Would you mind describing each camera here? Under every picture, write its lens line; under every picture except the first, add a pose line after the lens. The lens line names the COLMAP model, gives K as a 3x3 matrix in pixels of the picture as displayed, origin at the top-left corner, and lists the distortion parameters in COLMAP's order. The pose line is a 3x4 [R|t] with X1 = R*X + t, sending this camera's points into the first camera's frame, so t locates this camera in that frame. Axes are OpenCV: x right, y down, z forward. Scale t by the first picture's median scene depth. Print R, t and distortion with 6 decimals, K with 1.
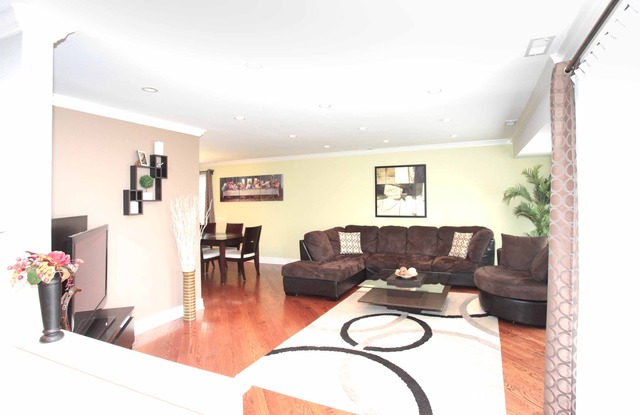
lens RADIAL K [[313.6, 0, 334.0], [0, 313.6, 199.1], [0, 0, 1]] dist [-0.051450, 0.000245]
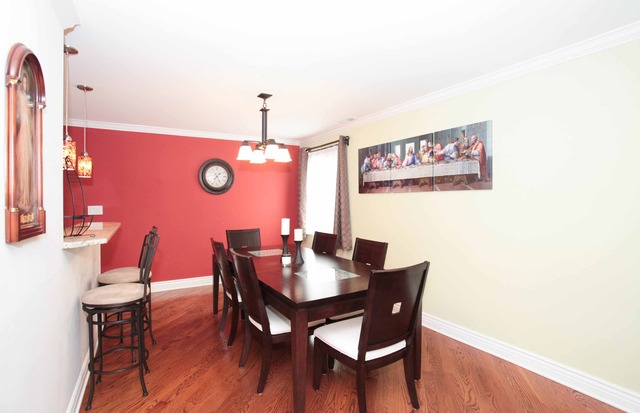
lens RADIAL K [[313.6, 0, 334.0], [0, 313.6, 198.1], [0, 0, 1]] dist [-0.051450, 0.000245]
pose [[0.841909, 0.009662, -0.539533, -0.120483], [-0.005975, 0.999945, 0.008583, 0.013859], [0.539586, -0.004003, 0.841921, 0.575930]]
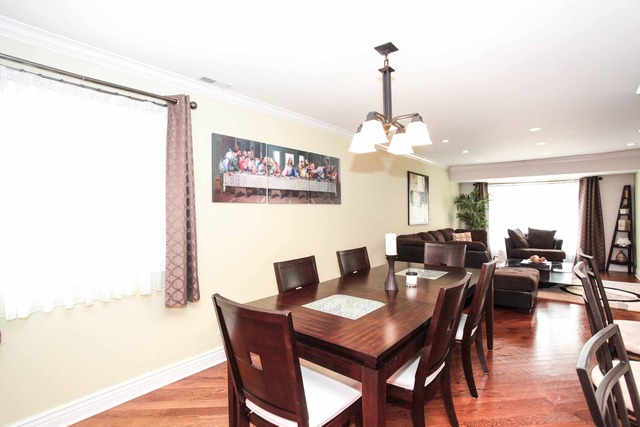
lens RADIAL K [[311.0, 0, 322.1], [0, 311.0, 216.2], [0, 0, 1]] dist [-0.081782, 0.035736]
pose [[0.270819, -0.000355, 0.962630, -0.730722], [0.001954, 0.999998, -0.000181, 0.027642], [-0.962628, 0.001930, 0.270819, 0.875445]]
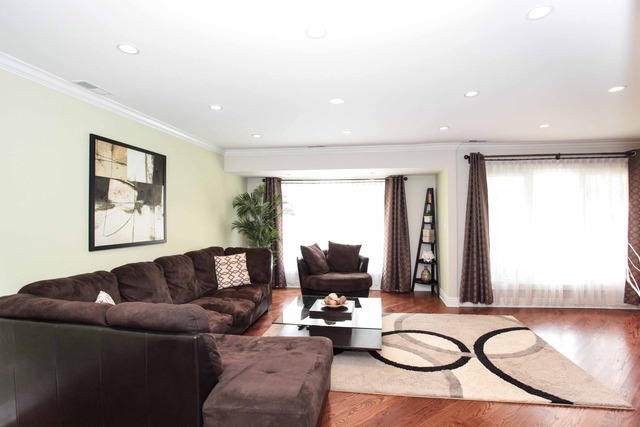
lens RADIAL K [[311.0, 0, 322.1], [0, 311.0, 216.2], [0, 0, 1]] dist [-0.081782, 0.035736]
pose [[-0.261527, 0.009175, 0.965153, -0.305402], [0.004720, 0.999955, -0.008227, 0.012728], [-0.965185, 0.002404, -0.261558, 0.701420]]
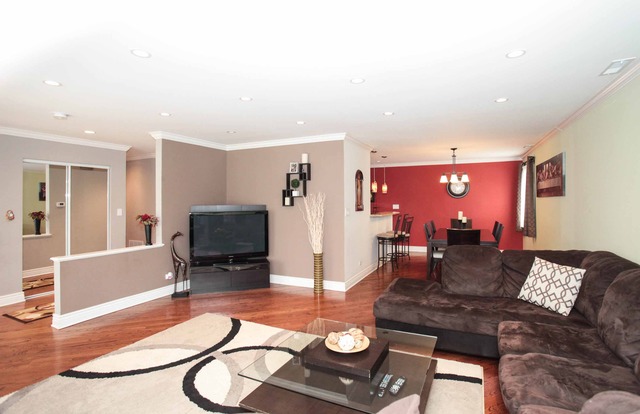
lens RADIAL K [[313.6, 0, 334.0], [0, 313.6, 198.6], [0, 0, 1]] dist [-0.051450, 0.000245]
pose [[0.022116, 0.007045, -0.999731, 0.410807], [0.005507, 0.999959, 0.007168, 0.002251], [0.999740, -0.005664, 0.022076, 0.544170]]
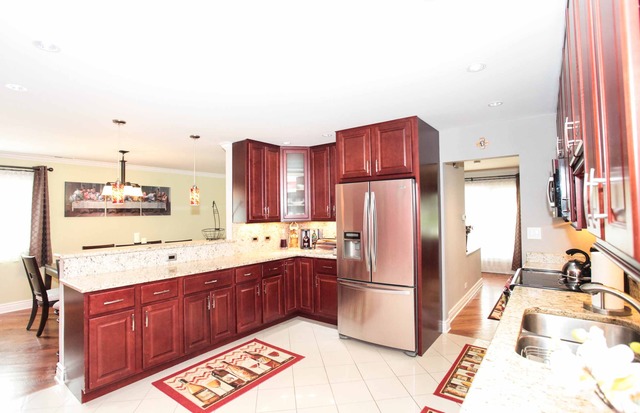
lens RADIAL K [[308.4, 0, 320.0], [0, 308.4, 206.5], [0, 0, 1]] dist [-0.037692, 0.000259]
pose [[0.219105, 0.032395, 0.975163, -0.975026], [0.004258, 0.999407, -0.034157, 0.012378], [-0.975692, 0.011636, 0.218837, 0.348603]]
